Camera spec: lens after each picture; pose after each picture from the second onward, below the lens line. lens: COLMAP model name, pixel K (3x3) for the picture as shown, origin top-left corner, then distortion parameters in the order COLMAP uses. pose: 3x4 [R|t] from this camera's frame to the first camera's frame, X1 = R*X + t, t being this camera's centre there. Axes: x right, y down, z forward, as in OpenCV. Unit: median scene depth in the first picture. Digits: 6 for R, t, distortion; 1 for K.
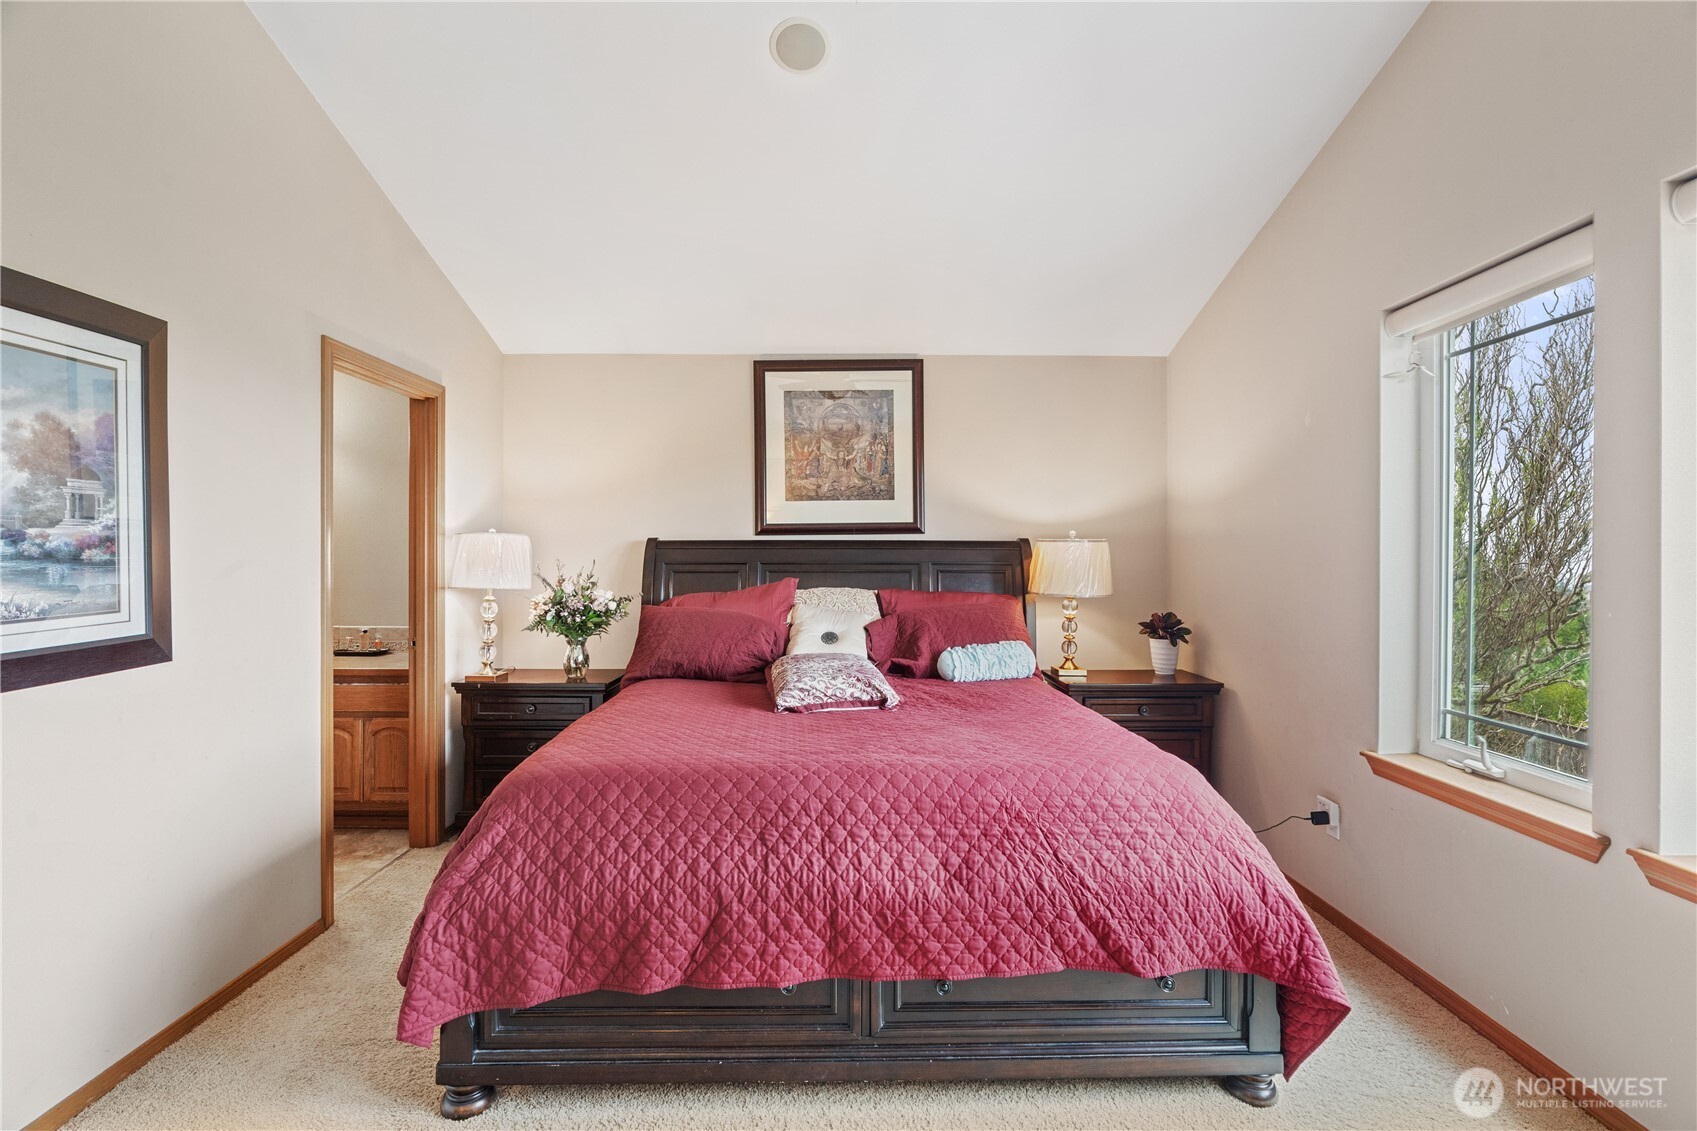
lens RADIAL K [[766.6, 0, 849.9], [0, 766.6, 566.1], [0, 0, 1]] dist [-0.003024, 0.000387]
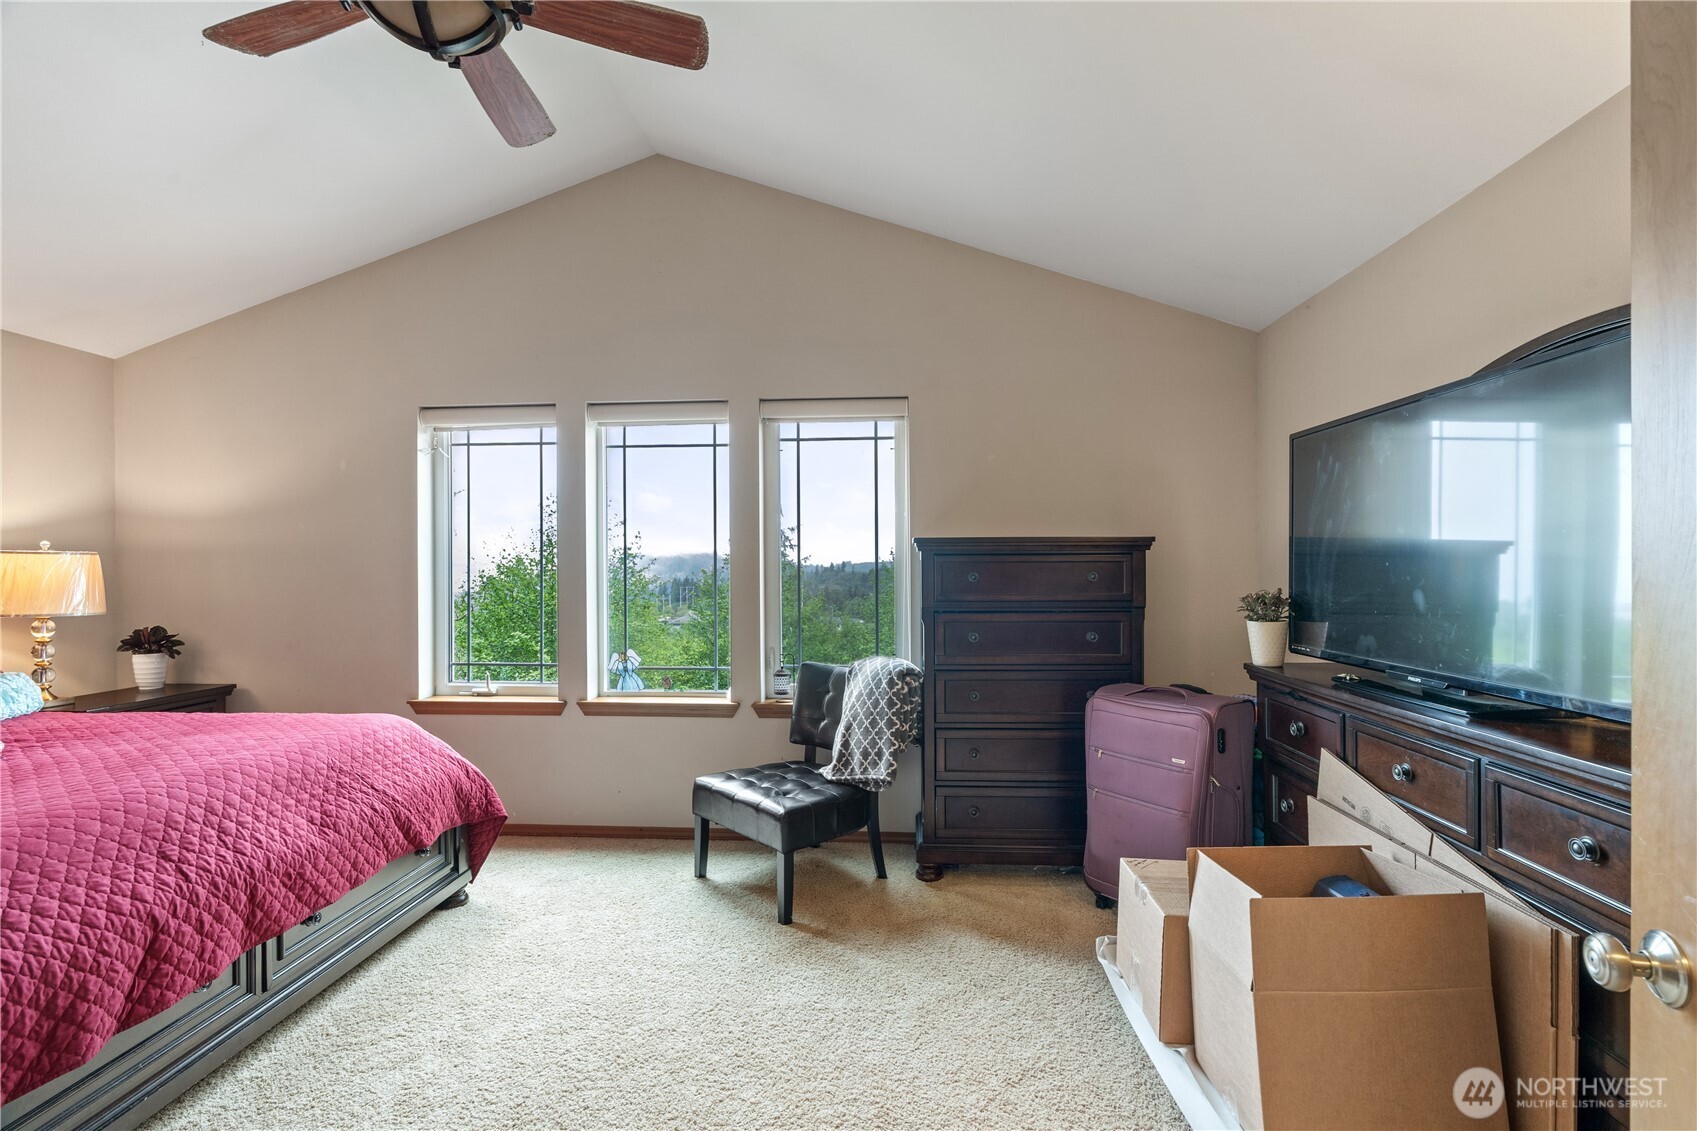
lens RADIAL K [[766.6, 0, 851.0], [0, 766.6, 566.9], [0, 0, 1]] dist [-0.003024, 0.000387]
pose [[0.087835, -0.003215, 0.996130, -1.041430], [0.016971, 0.999854, 0.001731, -0.005427], [-0.995990, 0.016753, 0.087877, 0.023819]]
